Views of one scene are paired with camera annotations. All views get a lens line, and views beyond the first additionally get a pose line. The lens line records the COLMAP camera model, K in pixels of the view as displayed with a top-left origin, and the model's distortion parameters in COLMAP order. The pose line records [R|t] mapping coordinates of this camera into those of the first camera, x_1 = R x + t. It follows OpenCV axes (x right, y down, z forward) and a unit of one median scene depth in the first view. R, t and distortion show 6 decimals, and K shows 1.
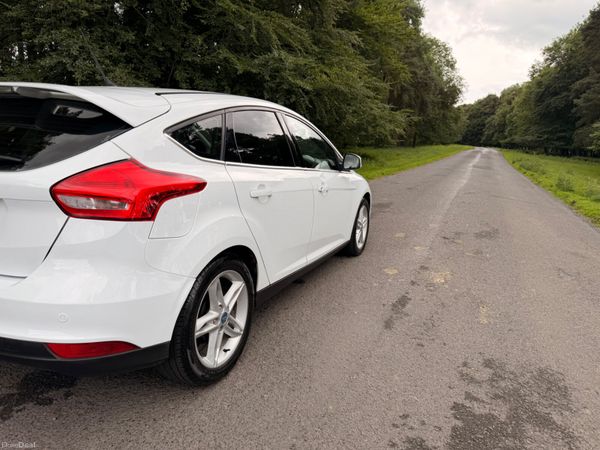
lens RADIAL K [[412.3, 0, 295.7], [0, 412.3, 235.6], [0, 0, 1]] dist [0.003183, -0.004391]
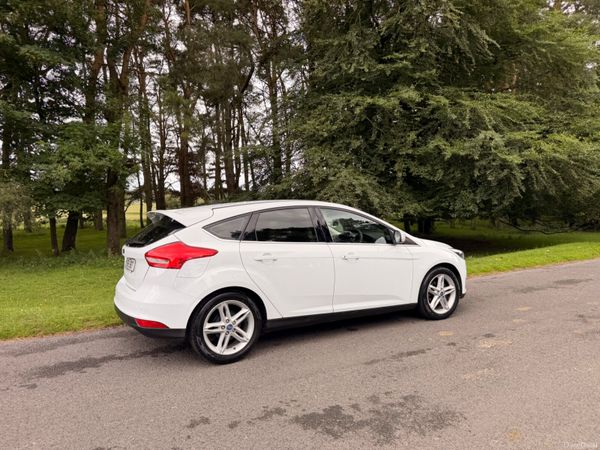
lens RADIAL K [[412.3, 0, 295.7], [0, 412.3, 235.6], [0, 0, 1]] dist [0.003183, -0.004391]
pose [[0.792366, -0.035884, -0.608990, 1.144287], [-0.077949, 0.984130, -0.159409, 0.071300], [0.605046, 0.173781, 0.776994, -0.277893]]
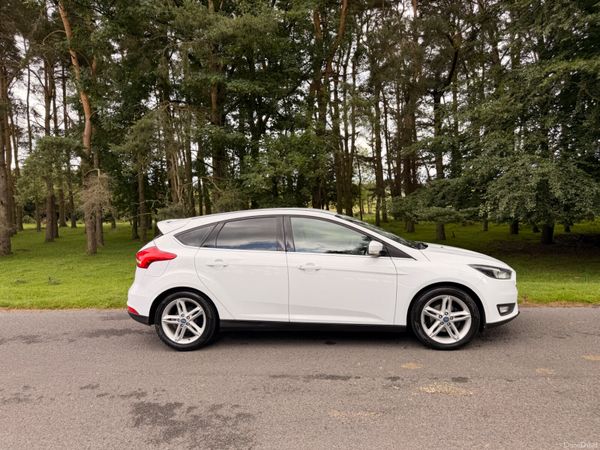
lens RADIAL K [[412.3, 0, 295.7], [0, 412.3, 235.6], [0, 0, 1]] dist [0.003183, -0.004391]
pose [[0.315626, -0.008007, -0.948850, 1.991590], [-0.170086, 0.983291, -0.064875, -0.186937], [0.933515, 0.181862, 0.308991, 0.798479]]
